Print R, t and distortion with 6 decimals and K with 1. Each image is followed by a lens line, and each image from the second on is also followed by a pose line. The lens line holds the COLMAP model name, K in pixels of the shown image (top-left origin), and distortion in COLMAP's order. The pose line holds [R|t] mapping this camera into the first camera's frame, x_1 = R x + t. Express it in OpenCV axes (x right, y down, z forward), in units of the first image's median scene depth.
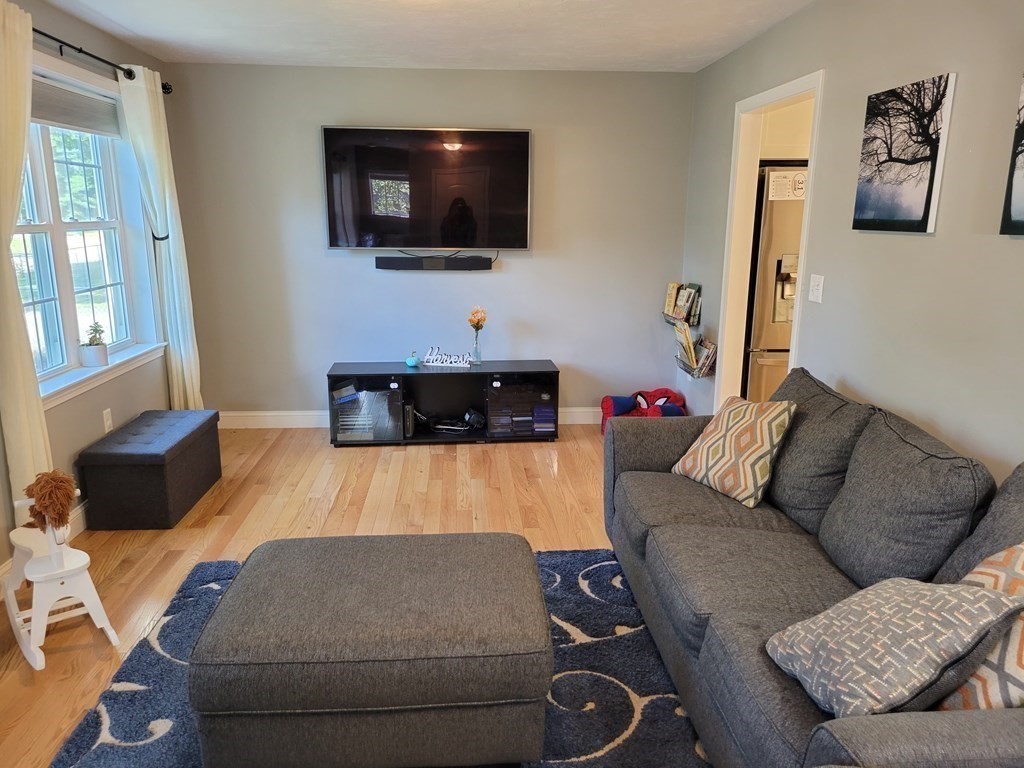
lens RADIAL K [[766.4, 0, 512.4], [0, 766.4, 388.7], [0, 0, 1]] dist [0.053266, -0.029489]
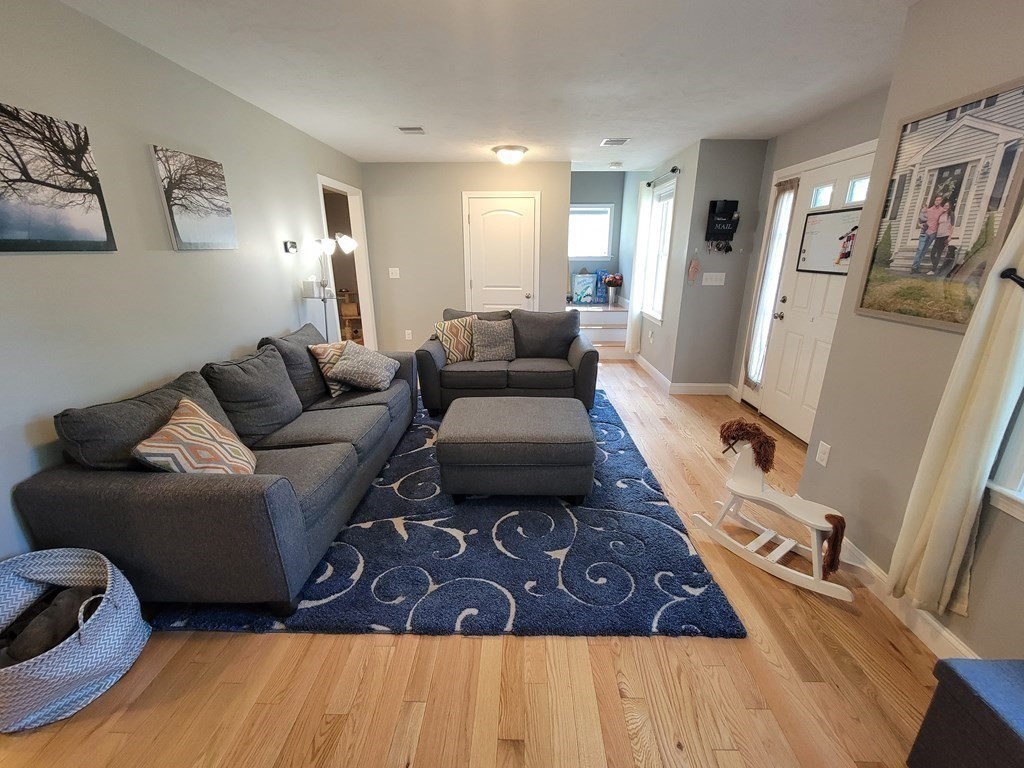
lens RADIAL K [[417.3, 0, 516.9], [0, 417.3, 377.9], [0, 0, 1]] dist [-0.001502, -0.001430]
pose [[-0.996162, -0.030043, 0.082208, -0.214045], [0.015384, 0.864521, 0.502361, -0.349554], [-0.086163, 0.501698, -0.860741, 1.615009]]
